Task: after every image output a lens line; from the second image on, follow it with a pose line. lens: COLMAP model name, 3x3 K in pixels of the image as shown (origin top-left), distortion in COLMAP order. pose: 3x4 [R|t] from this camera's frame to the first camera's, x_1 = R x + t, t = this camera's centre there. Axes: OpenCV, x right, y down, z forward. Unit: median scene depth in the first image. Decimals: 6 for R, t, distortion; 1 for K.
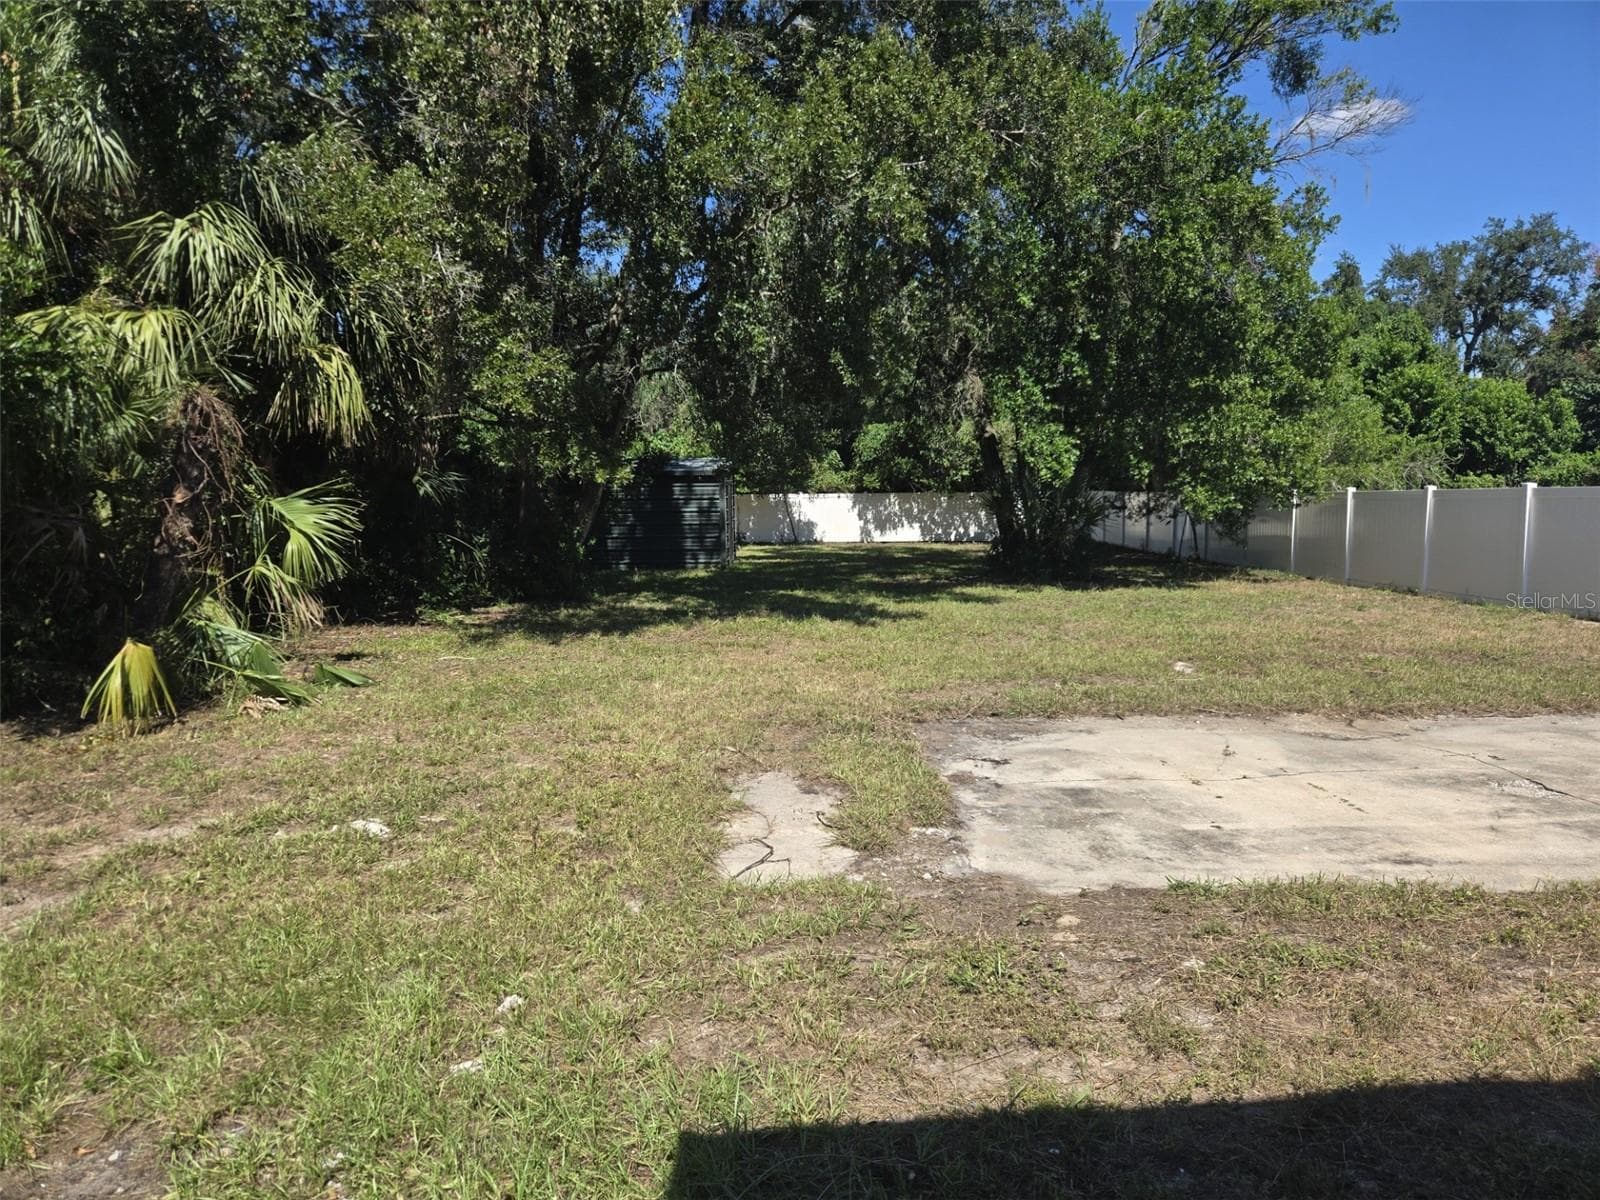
lens RADIAL K [[1079.4, 0, 801.9], [0, 1079.4, 572.0], [0, 0, 1]] dist [0.067789, -0.053394]
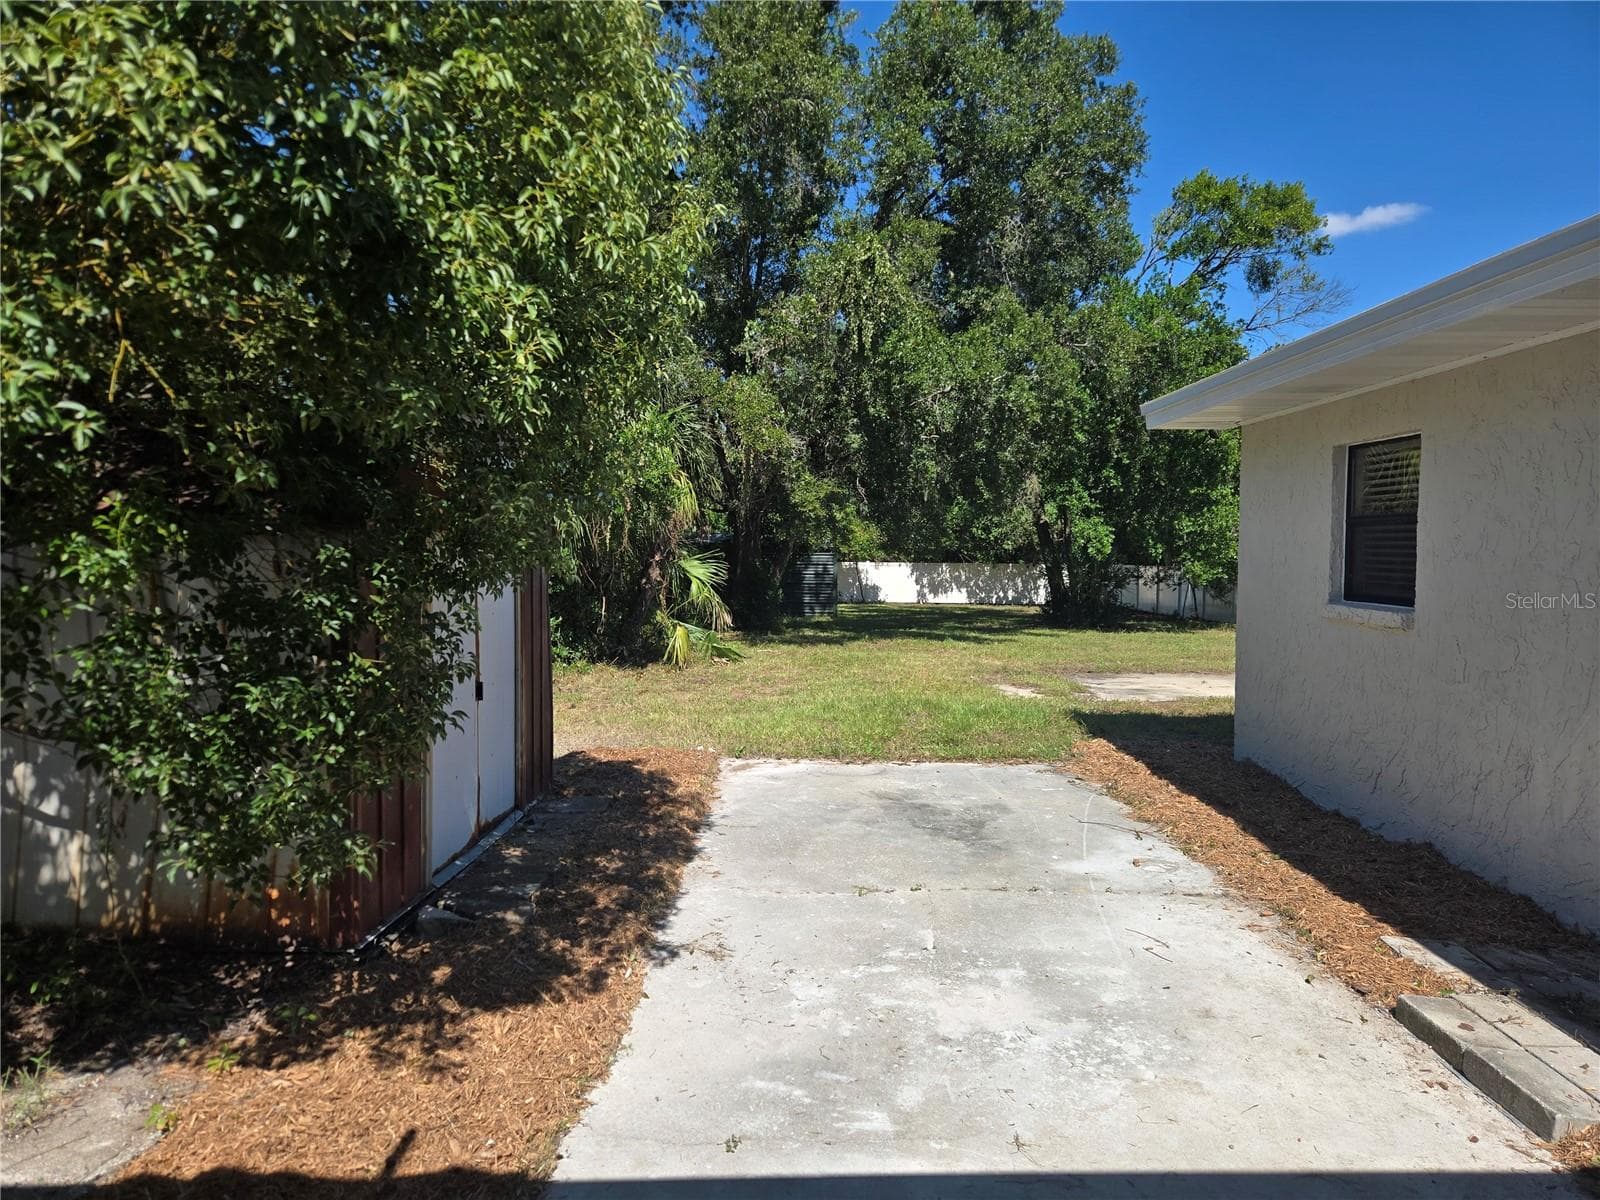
lens RADIAL K [[1066.4, 0, 795.7], [0, 1066.4, 586.7], [0, 0, 1]] dist [0.062258, -0.048027]
pose [[0.999774, 0.017857, -0.011577, -0.147406], [-0.018409, 0.998605, -0.049481, 0.033951], [0.010677, 0.049683, 0.998708, -0.420890]]
